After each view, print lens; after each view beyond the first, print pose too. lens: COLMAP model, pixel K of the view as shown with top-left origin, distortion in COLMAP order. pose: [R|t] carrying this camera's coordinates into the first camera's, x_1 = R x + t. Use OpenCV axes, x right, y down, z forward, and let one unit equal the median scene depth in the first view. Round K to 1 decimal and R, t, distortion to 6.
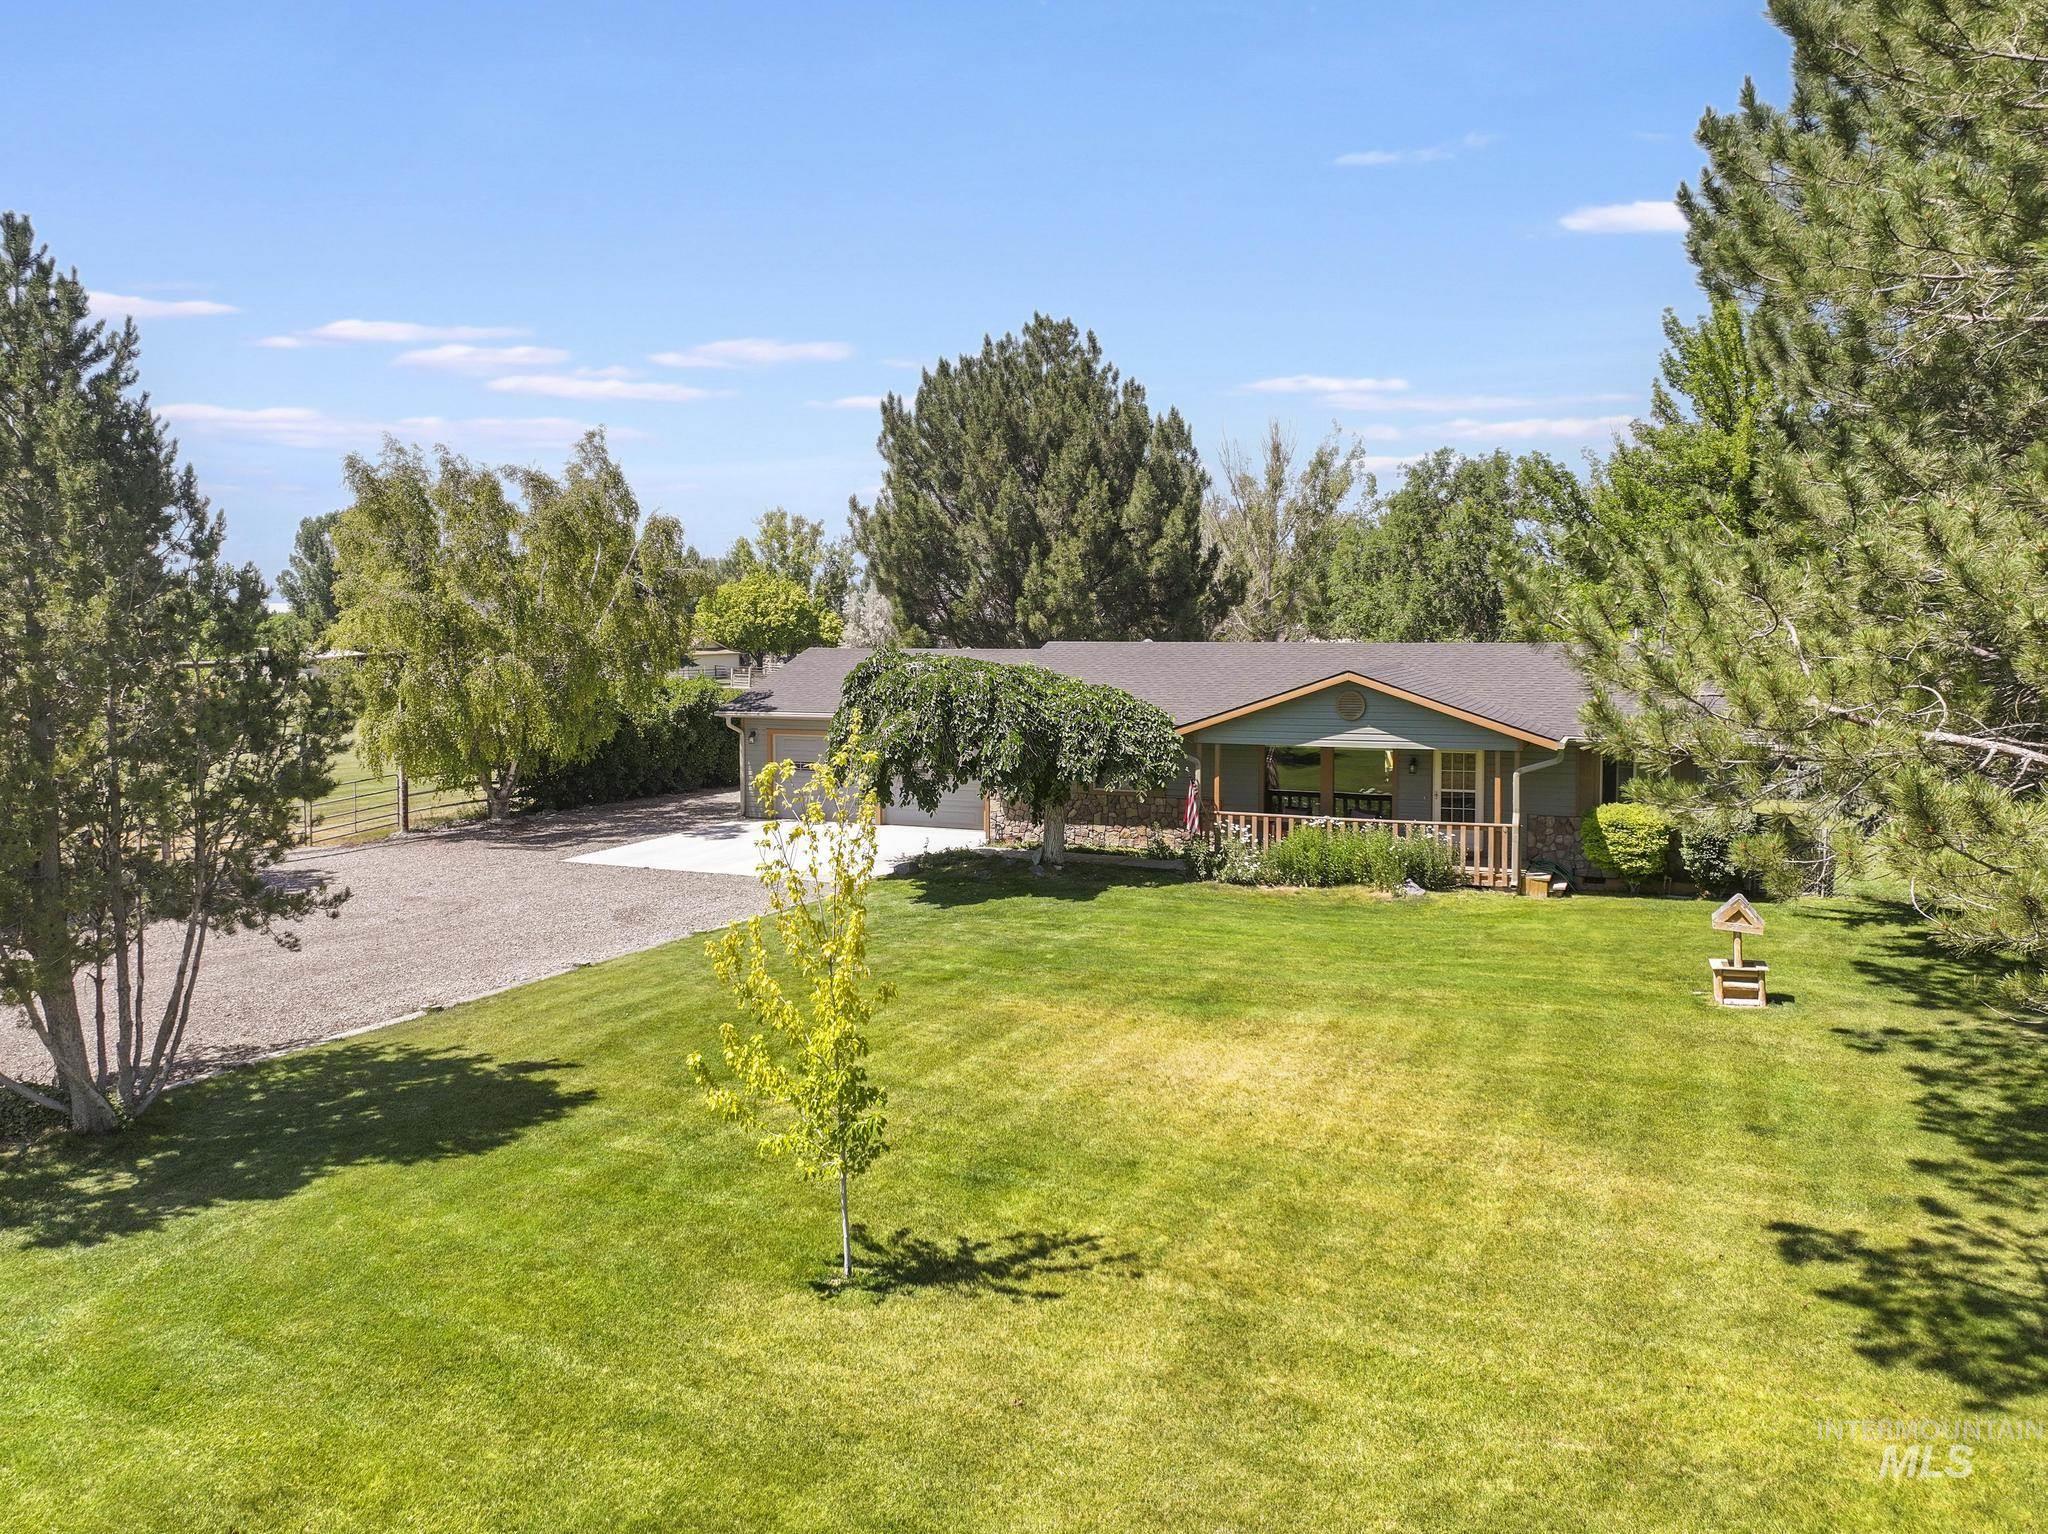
lens RADIAL K [[1469.8, 0, 1024.0], [0, 1469.8, 767.0], [0, 0, 1]] dist [-0.000289, -0.000796]
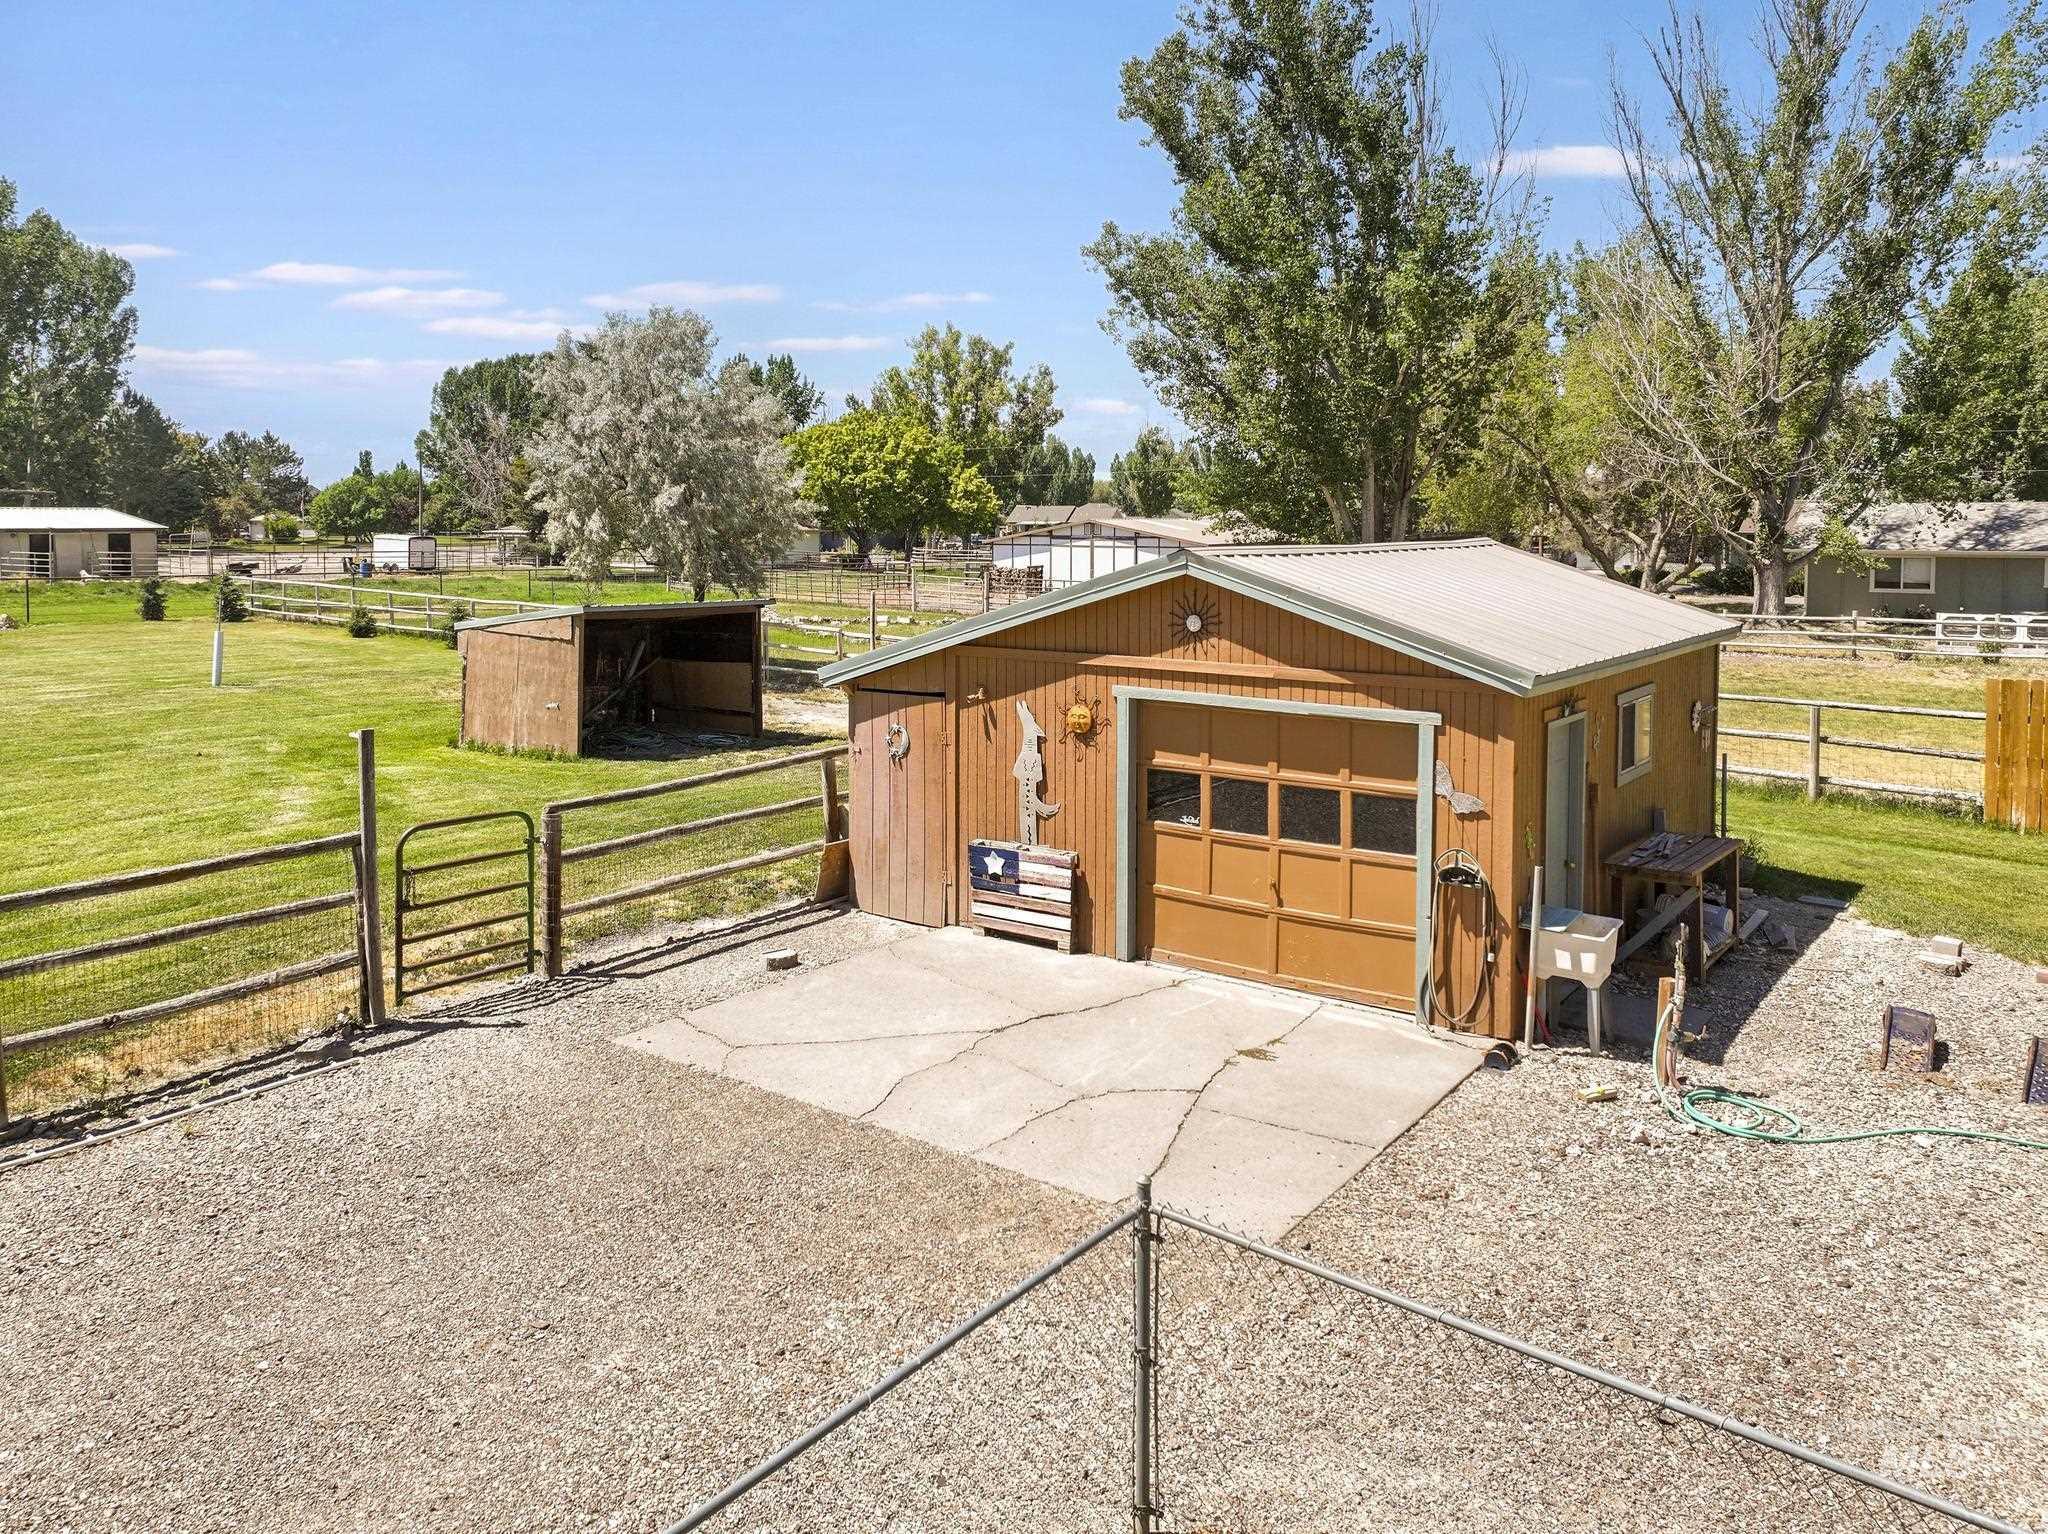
lens RADIAL K [[1469.8, 0, 1024.0], [0, 1469.8, 767.0], [0, 0, 1]] dist [-0.000289, -0.000796]
pose [[0.974669, 0.044471, -0.219185, 0.039632], [-0.028114, 0.996620, 0.077188, -0.025446], [0.221876, -0.069071, 0.972625, 0.376976]]
